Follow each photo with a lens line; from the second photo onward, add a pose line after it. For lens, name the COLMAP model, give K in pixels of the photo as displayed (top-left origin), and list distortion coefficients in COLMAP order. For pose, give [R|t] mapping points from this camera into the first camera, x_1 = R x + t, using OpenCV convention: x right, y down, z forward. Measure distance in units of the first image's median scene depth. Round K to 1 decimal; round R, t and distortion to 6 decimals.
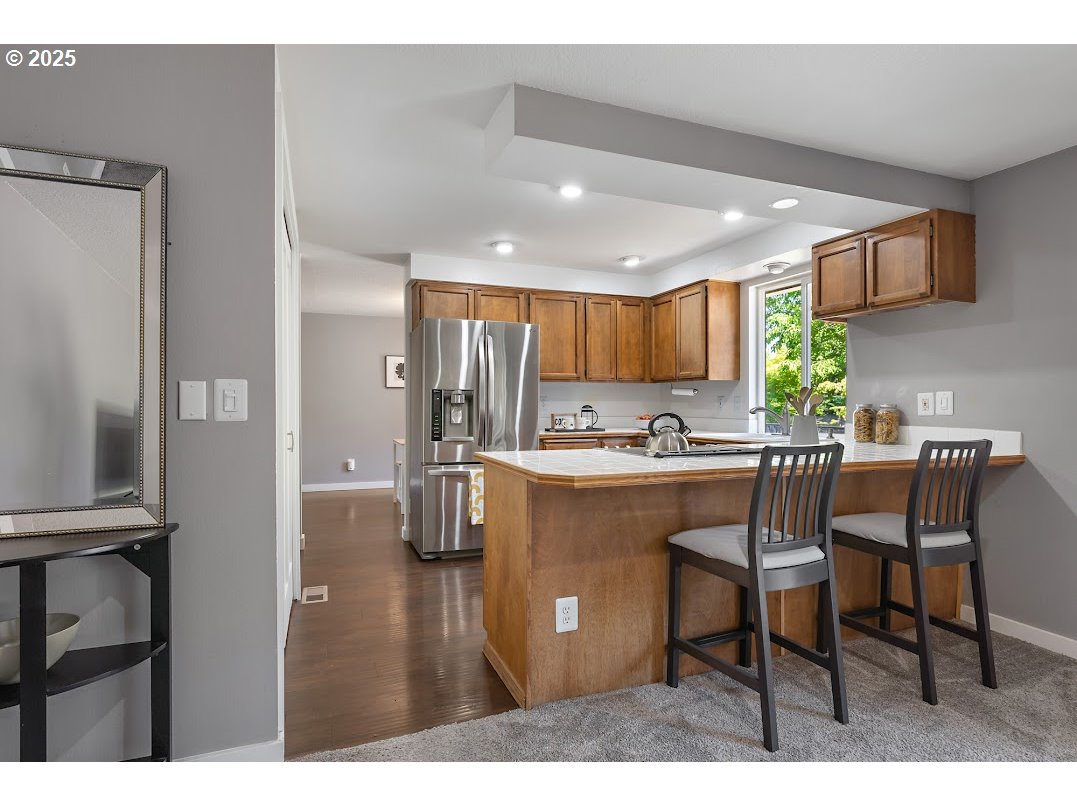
lens RADIAL K [[558.6, 0, 532.3], [0, 558.6, 411.9], [0, 0, 1]] dist [0.004547, 0.001454]
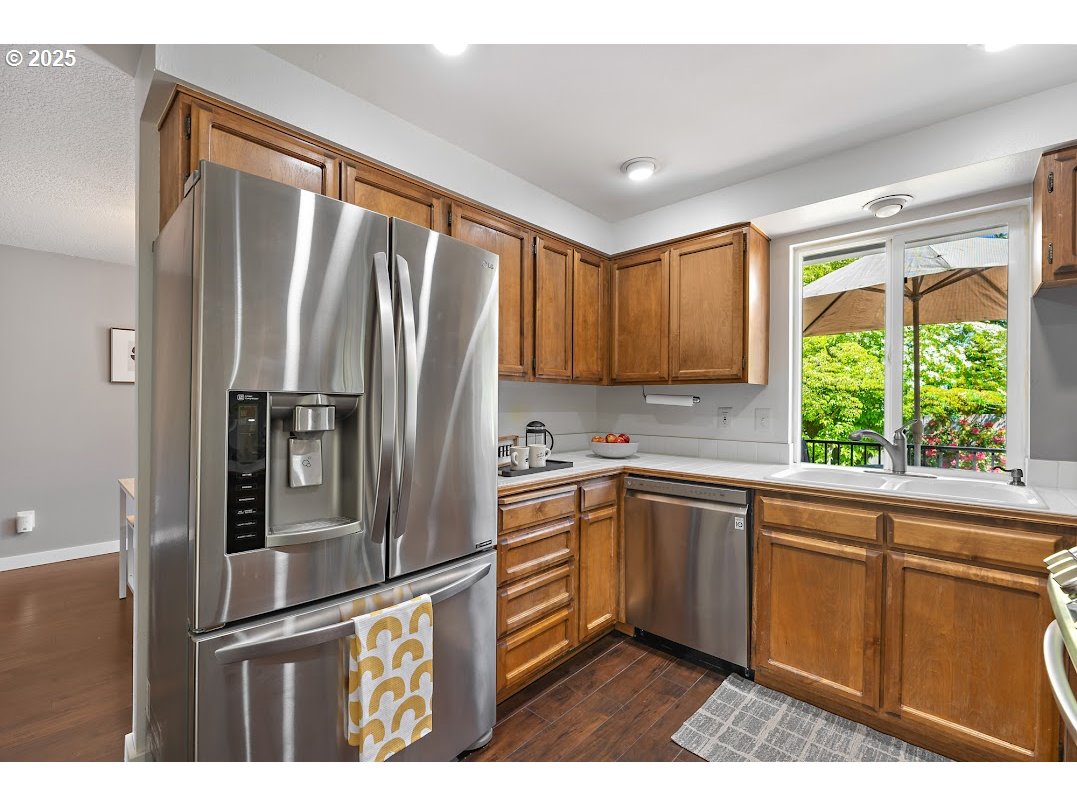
lens RADIAL K [[464.4, 0, 527.6], [0, 464.4, 402.9], [0, 0, 1]] dist [-0.003031, 0.000727]
pose [[0.904987, 0.009290, 0.425337, -0.125150], [-0.006021, 0.999941, -0.009028, -0.029386], [-0.425396, 0.005609, 0.904990, 0.623398]]
